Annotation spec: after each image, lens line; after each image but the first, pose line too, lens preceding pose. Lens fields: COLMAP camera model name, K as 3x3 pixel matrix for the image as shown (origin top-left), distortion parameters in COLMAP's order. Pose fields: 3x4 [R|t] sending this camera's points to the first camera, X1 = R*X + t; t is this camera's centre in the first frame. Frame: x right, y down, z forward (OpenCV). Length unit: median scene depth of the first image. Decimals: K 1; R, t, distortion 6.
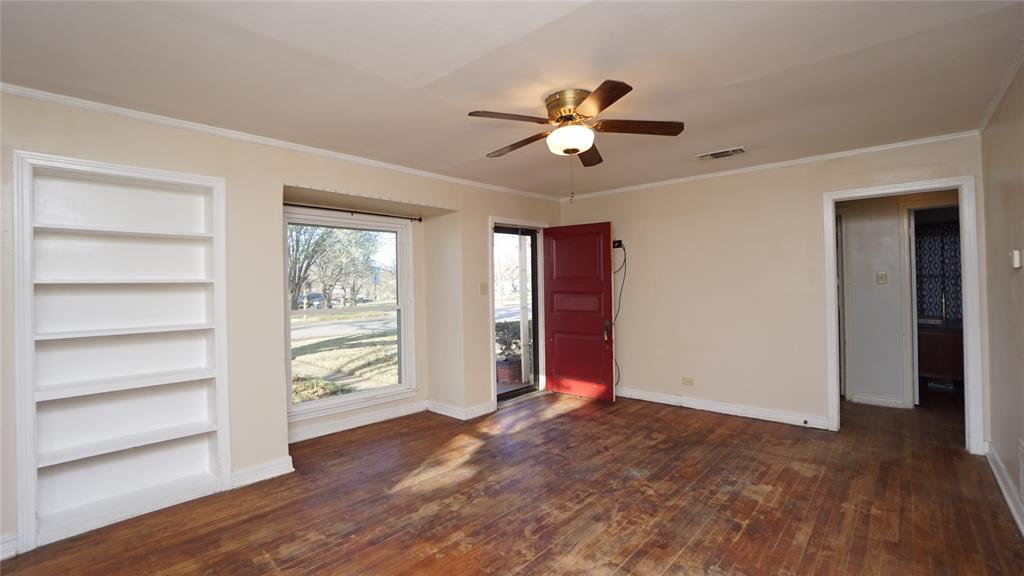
lens RADIAL K [[450.0, 0, 499.1], [0, 450.0, 283.2], [0, 0, 1]] dist [-0.062994, 0.023900]
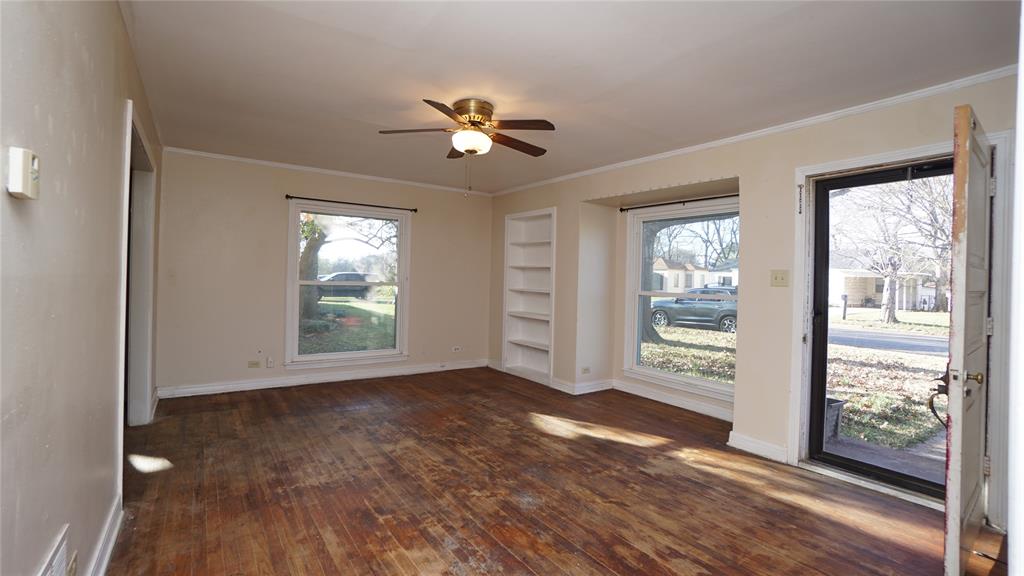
lens RADIAL K [[450.0, 0, 499.1], [0, 450.0, 283.2], [0, 0, 1]] dist [-0.062994, 0.023900]
pose [[-0.213383, 0.022331, -0.976713, 1.139012], [-0.021330, 0.999394, 0.027509, 0.017131], [0.976736, 0.026704, -0.212777, 1.155014]]
